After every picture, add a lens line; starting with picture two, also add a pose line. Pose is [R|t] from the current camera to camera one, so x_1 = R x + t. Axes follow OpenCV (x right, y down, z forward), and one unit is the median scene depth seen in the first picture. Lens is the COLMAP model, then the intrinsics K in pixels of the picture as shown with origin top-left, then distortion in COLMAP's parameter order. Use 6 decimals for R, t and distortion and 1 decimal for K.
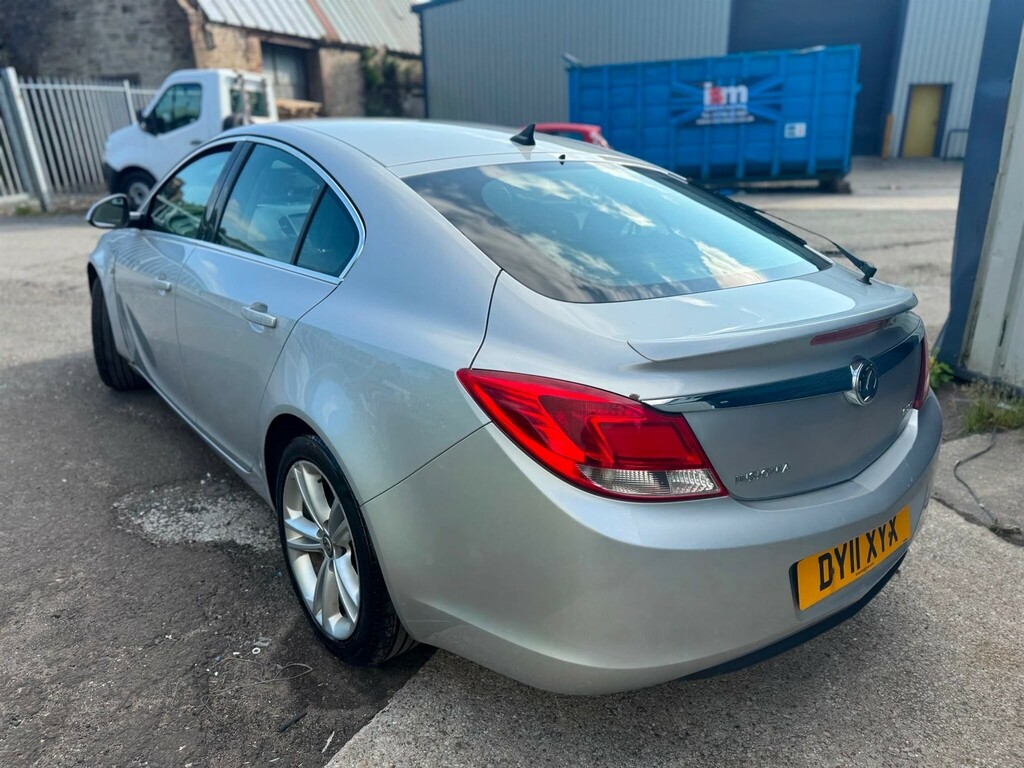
lens RADIAL K [[726.3, 0, 507.8], [0, 726.3, 376.1], [0, 0, 1]] dist [0.001701, -0.004551]
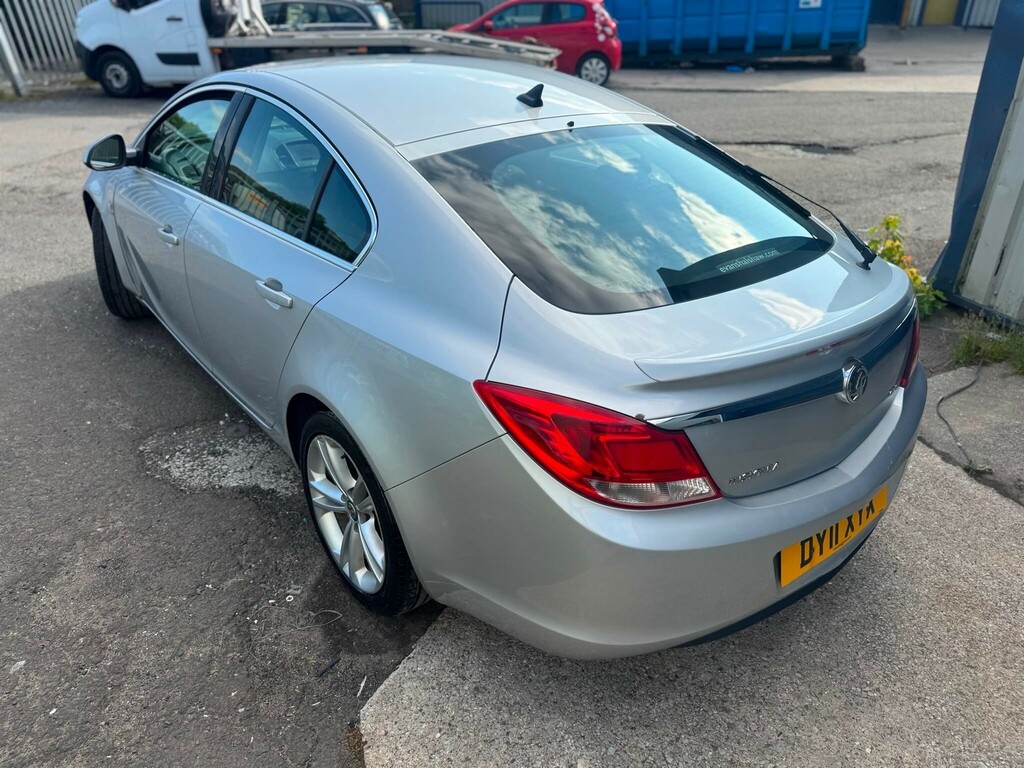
lens RADIAL K [[725.0, 0, 511.2], [0, 725.0, 377.6], [0, 0, 1]] dist [0.007084, -0.009400]
pose [[0.999947, -0.004584, 0.009224, -0.014019], [0.002931, 0.985117, 0.171863, -0.110601], [-0.009875, -0.171827, 0.985078, -0.026221]]
